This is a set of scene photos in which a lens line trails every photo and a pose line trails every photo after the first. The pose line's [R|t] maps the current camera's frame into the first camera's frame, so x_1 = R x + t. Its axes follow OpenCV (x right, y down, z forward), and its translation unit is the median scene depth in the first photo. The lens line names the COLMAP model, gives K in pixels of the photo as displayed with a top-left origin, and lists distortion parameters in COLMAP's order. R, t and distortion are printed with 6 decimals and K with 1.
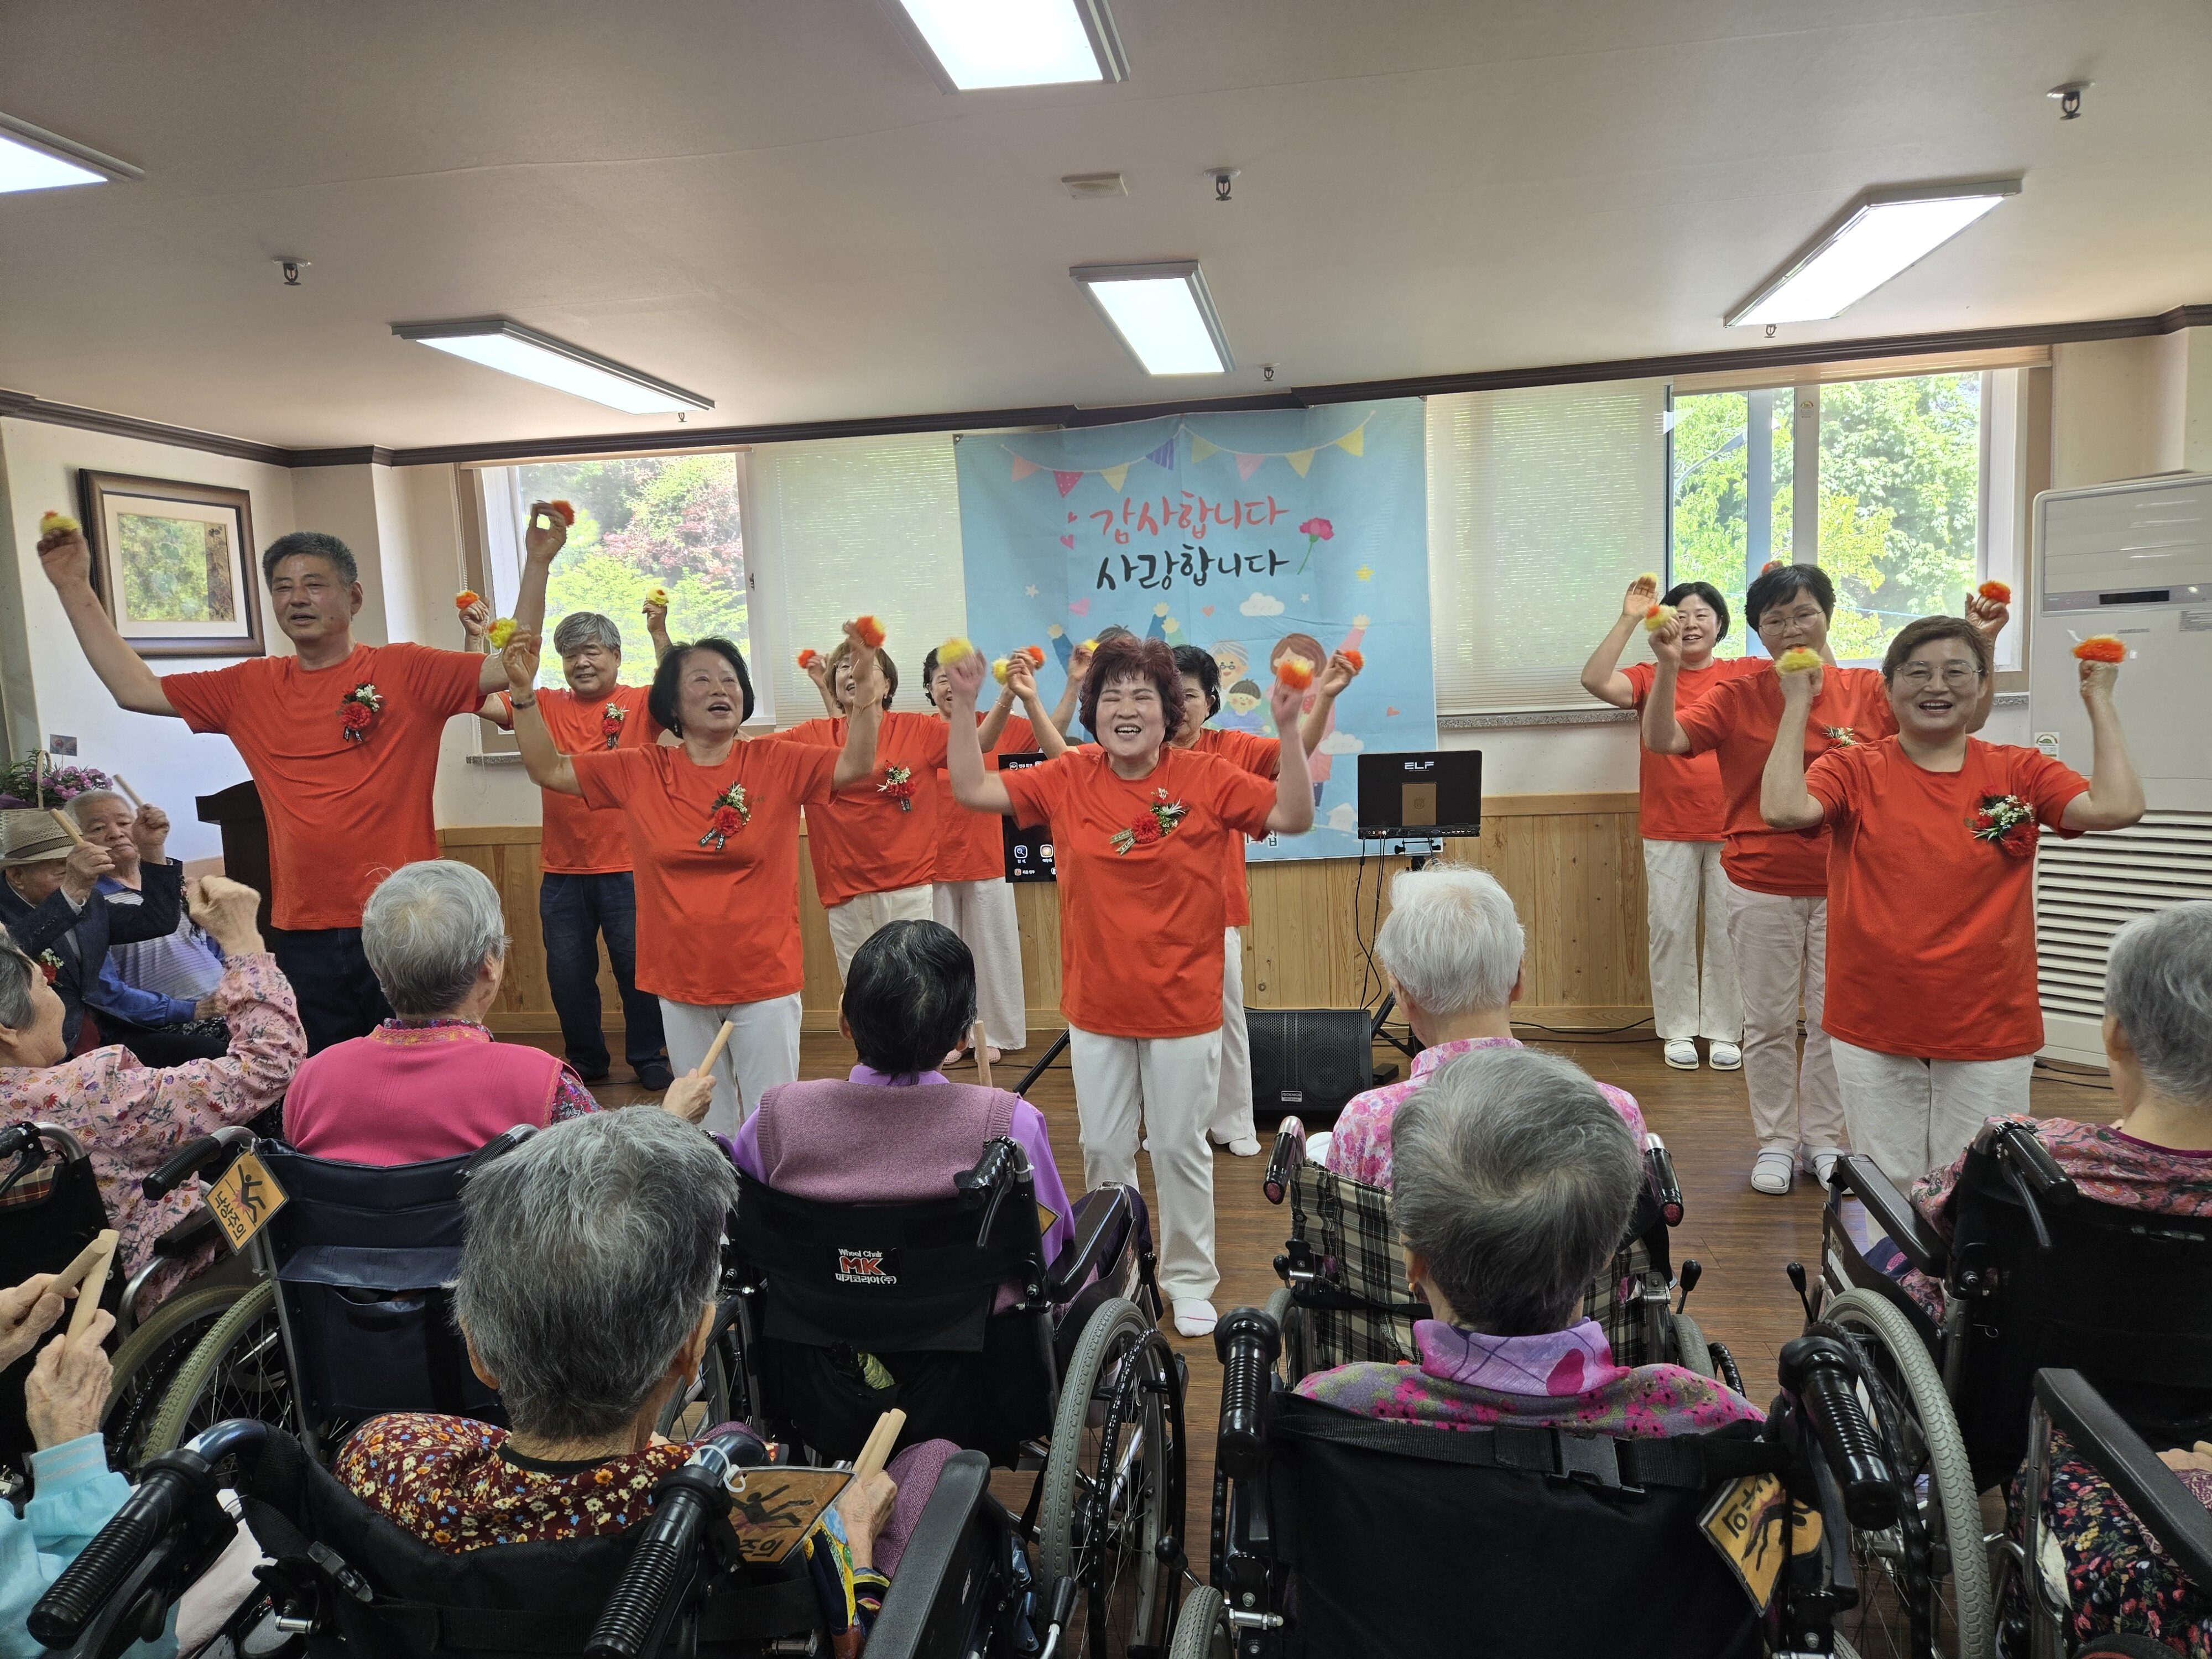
lens RADIAL K [[1465.0, 0, 1106.0], [0, 1465.0, 829.5], [0, 0, 1]] dist [0.082402, -0.073092]
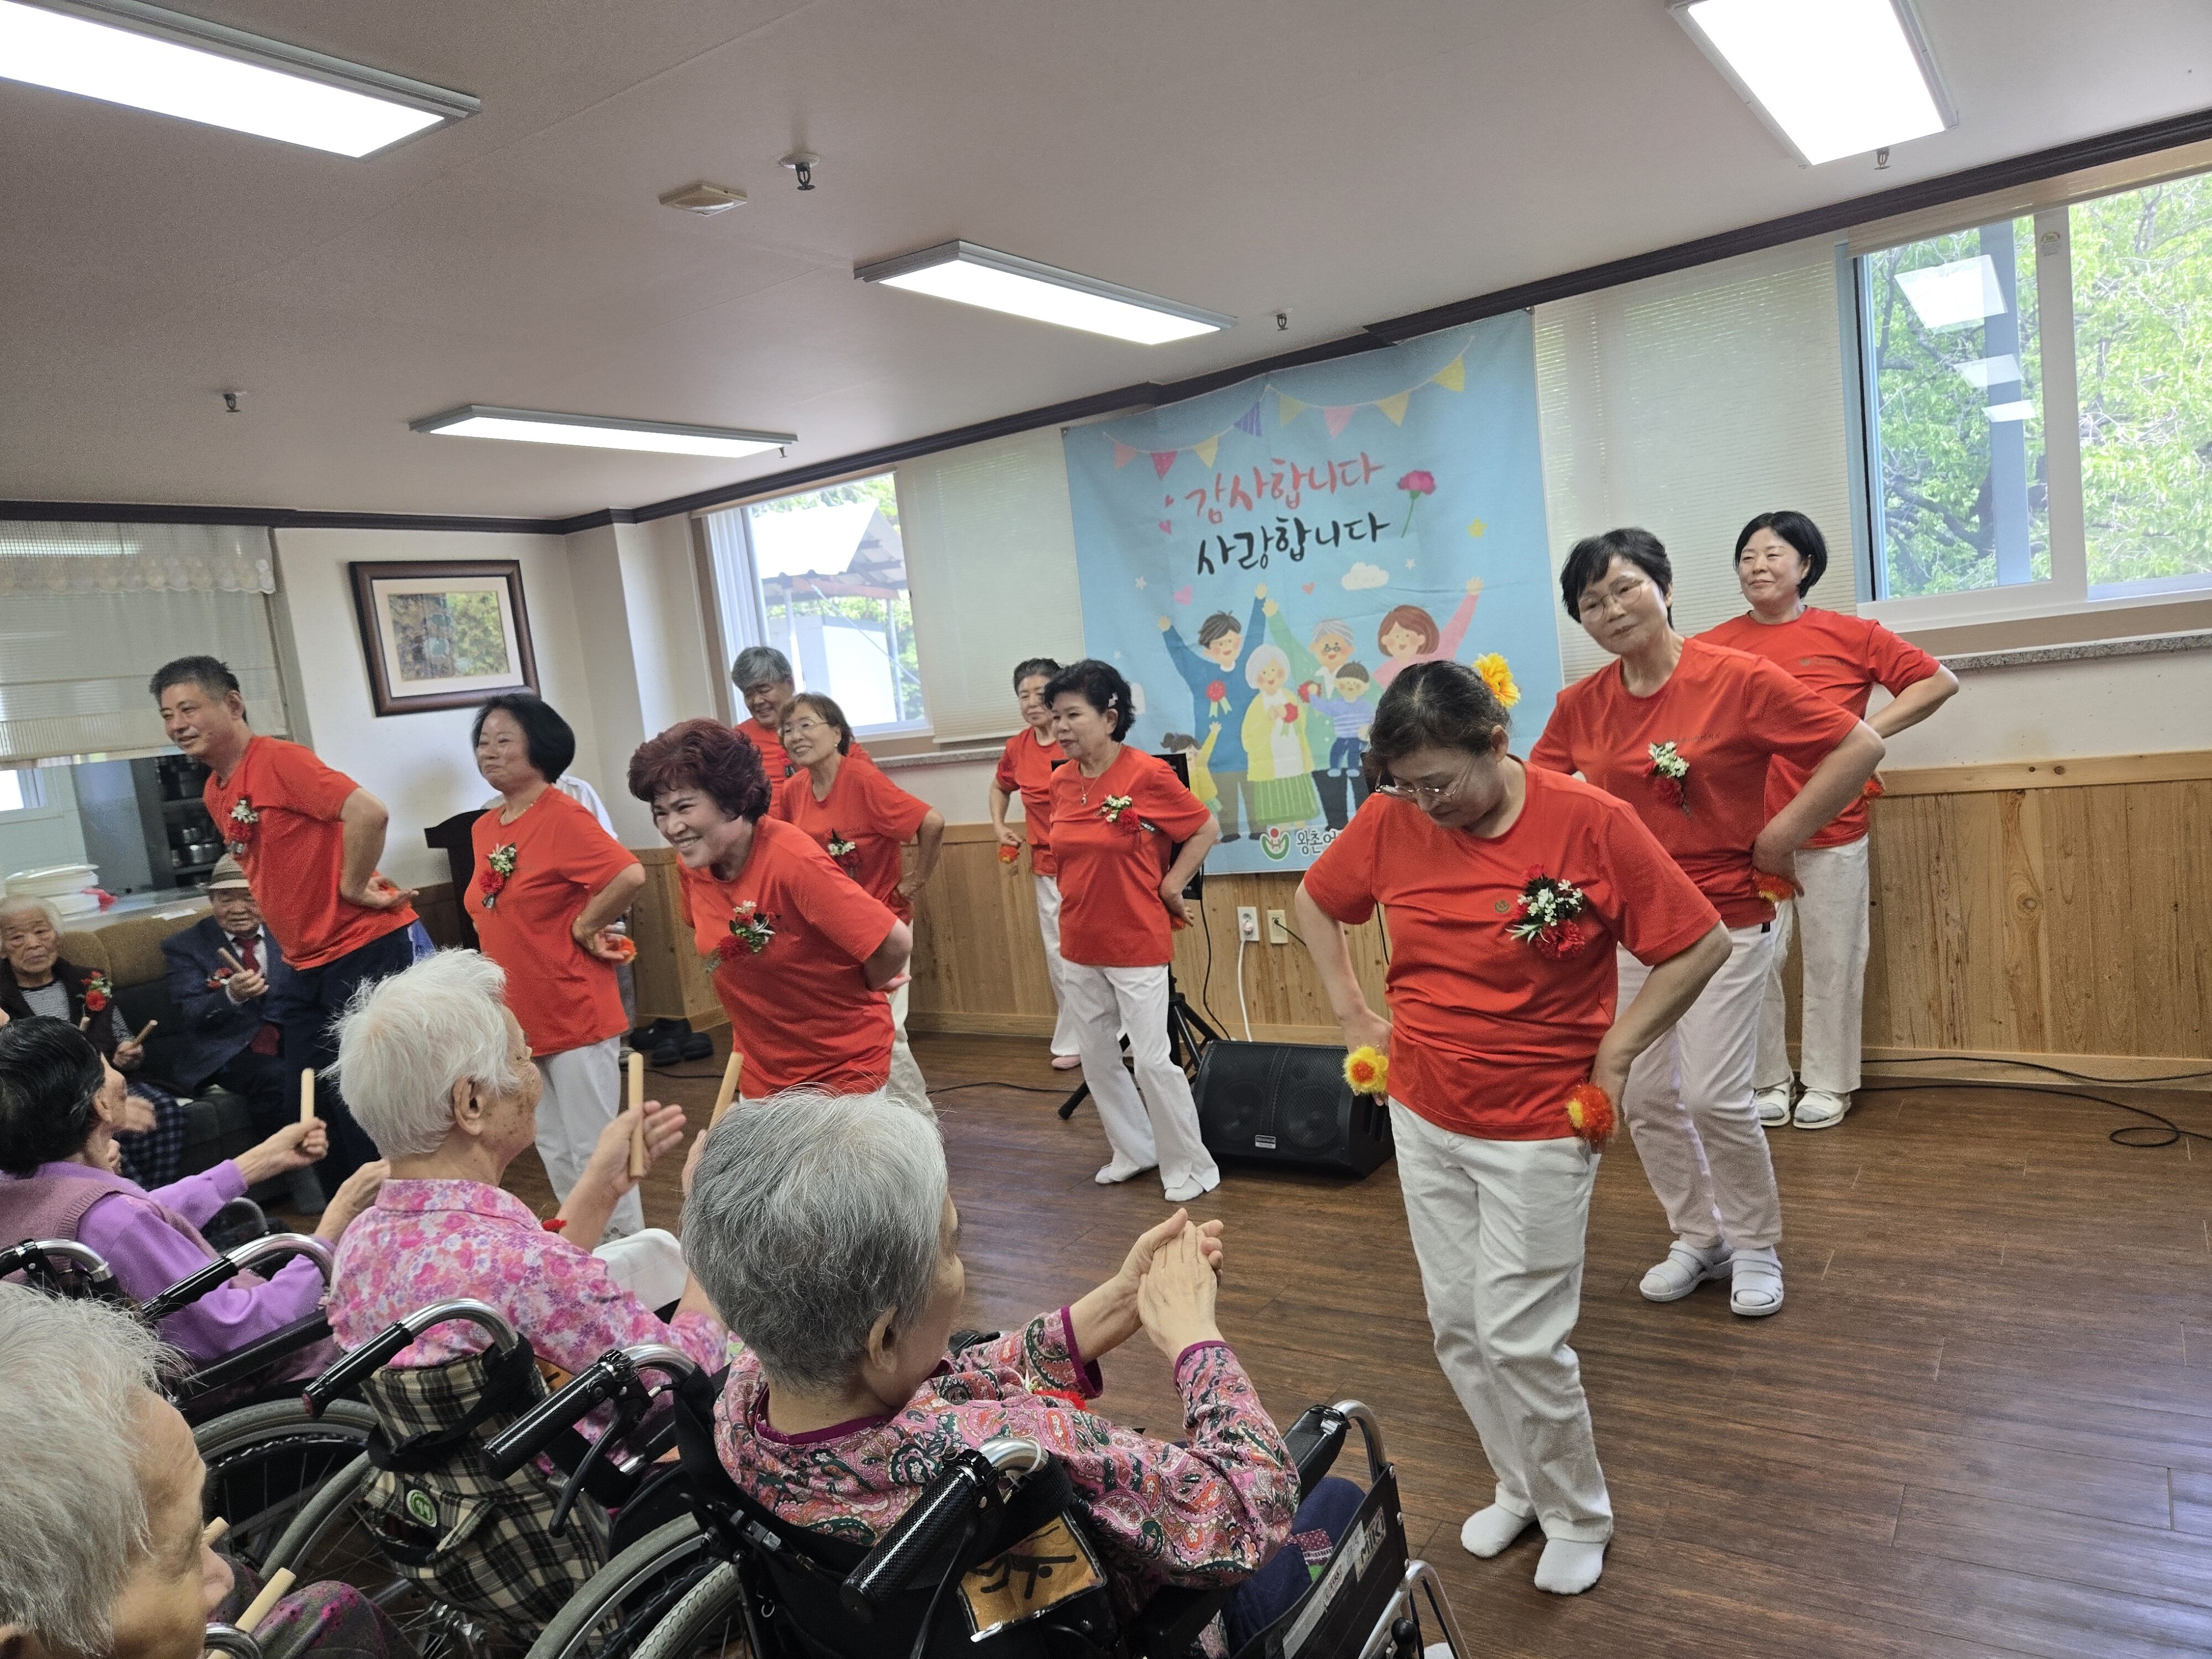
lens RADIAL K [[1473.7, 0, 1115.1], [0, 1473.7, 836.8], [0, 0, 1]] dist [0.072270, -0.073767]
pose [[0.908180, -0.018727, -0.418161, 0.339015], [0.031759, 0.999202, 0.024227, -0.022673], [0.417373, -0.035283, 0.908050, 0.124494]]
